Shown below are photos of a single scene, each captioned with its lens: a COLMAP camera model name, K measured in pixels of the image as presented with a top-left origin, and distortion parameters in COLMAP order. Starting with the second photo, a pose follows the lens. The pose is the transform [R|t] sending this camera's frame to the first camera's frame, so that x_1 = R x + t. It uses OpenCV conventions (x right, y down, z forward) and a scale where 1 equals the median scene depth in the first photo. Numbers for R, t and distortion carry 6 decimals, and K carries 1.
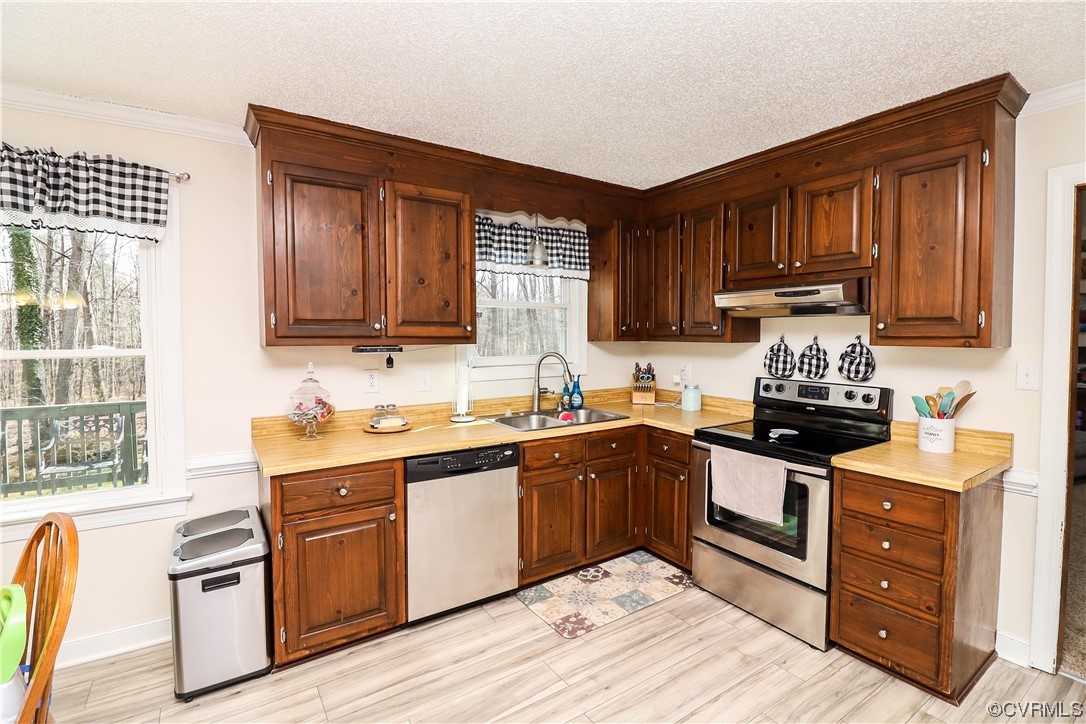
lens RADIAL K [[496.4, 0, 545.1], [0, 496.4, 351.1], [0, 0, 1]] dist [-0.005672, -0.010336]
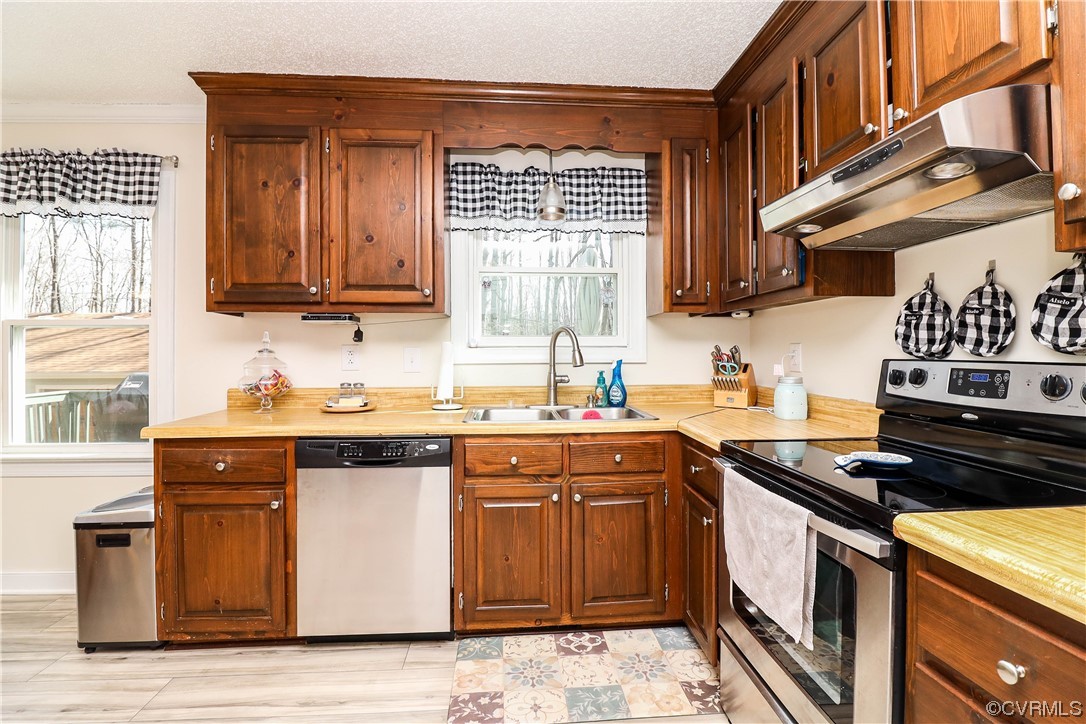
lens RADIAL K [[496.4, 0, 546.6], [0, 496.4, 350.5], [0, 0, 1]] dist [-0.005672, -0.010336]
pose [[0.871389, -0.004842, -0.490568, 0.417034], [-0.013906, 0.999306, -0.034564, 0.075070], [0.490395, 0.036940, 0.870717, 0.389315]]
